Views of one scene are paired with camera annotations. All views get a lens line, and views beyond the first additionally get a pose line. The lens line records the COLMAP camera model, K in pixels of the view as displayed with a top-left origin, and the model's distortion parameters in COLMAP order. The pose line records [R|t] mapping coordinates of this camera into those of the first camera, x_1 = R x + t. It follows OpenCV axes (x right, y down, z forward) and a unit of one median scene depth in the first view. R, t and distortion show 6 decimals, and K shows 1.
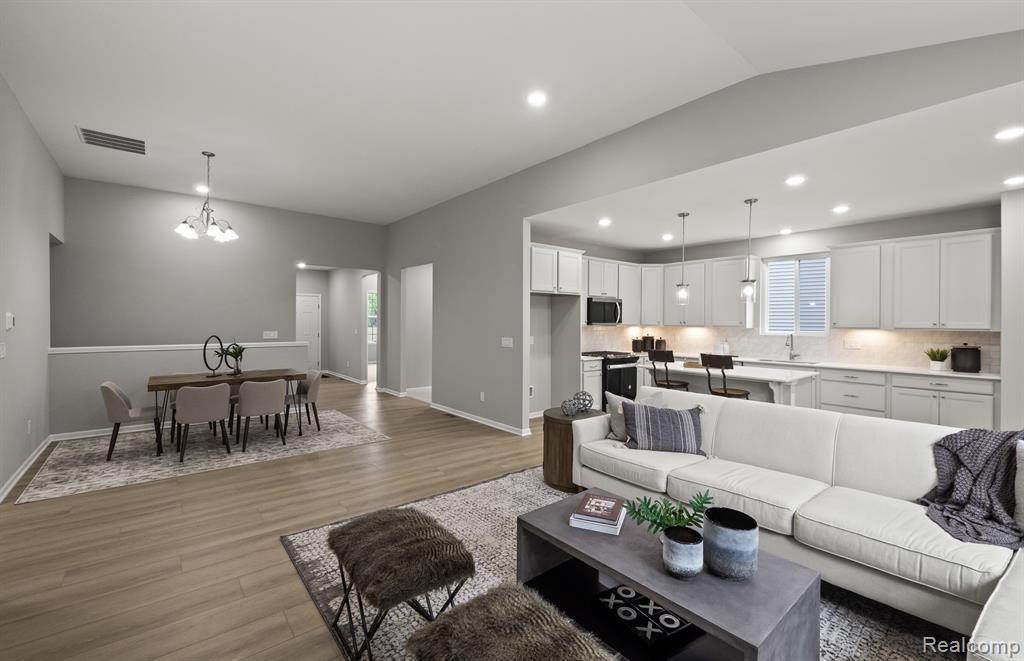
lens RADIAL K [[441.8, 0, 504.5], [0, 441.8, 330.2], [0, 0, 1]] dist [-0.000533, -0.000160]
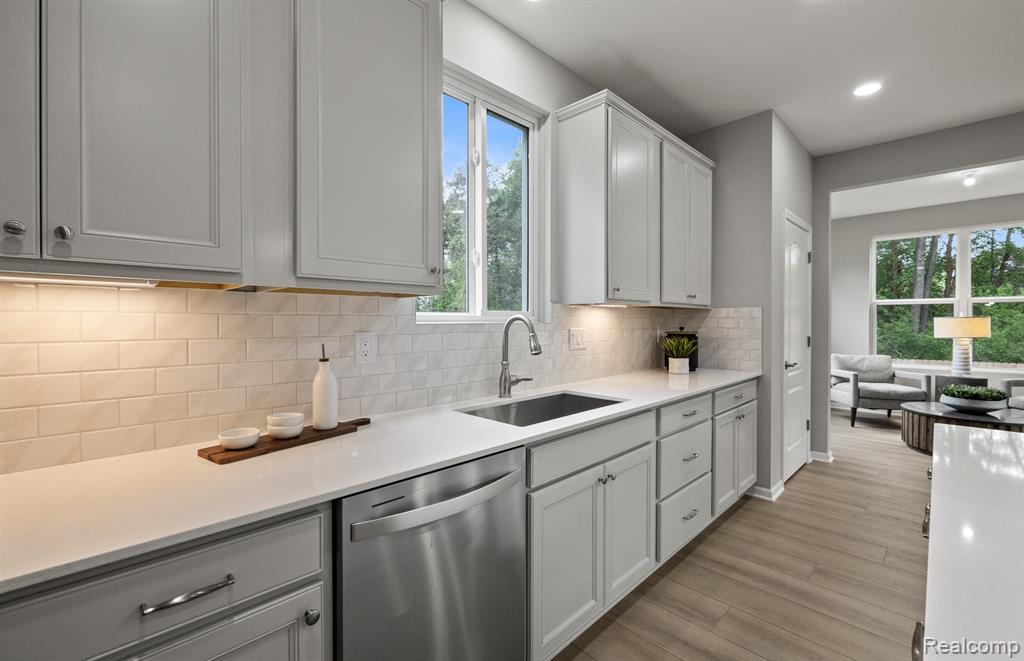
lens RADIAL K [[431.1, 0, 485.4], [0, 431.1, 326.8], [0, 0, 1]] dist [0.001104, 0.000126]
pose [[-0.077732, -0.016847, 0.996832, 0.430024], [0.019662, 0.999637, 0.018427, 0.011826], [-0.996780, 0.021032, -0.077373, 1.344741]]
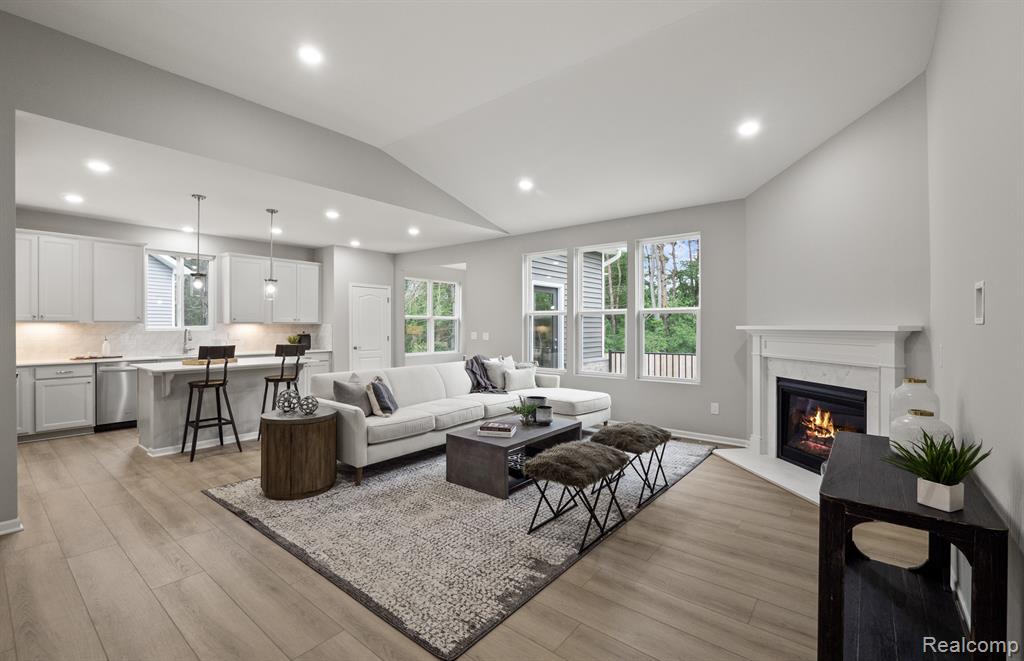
lens RADIAL K [[441.8, 0, 504.5], [0, 441.8, 330.2], [0, 0, 1]] dist [-0.000533, -0.000160]
pose [[-0.217830, -0.014328, 0.975882, -0.671931], [0.017039, 0.999684, 0.018481, 0.006979], [-0.975838, 0.020653, -0.217517, 0.639689]]
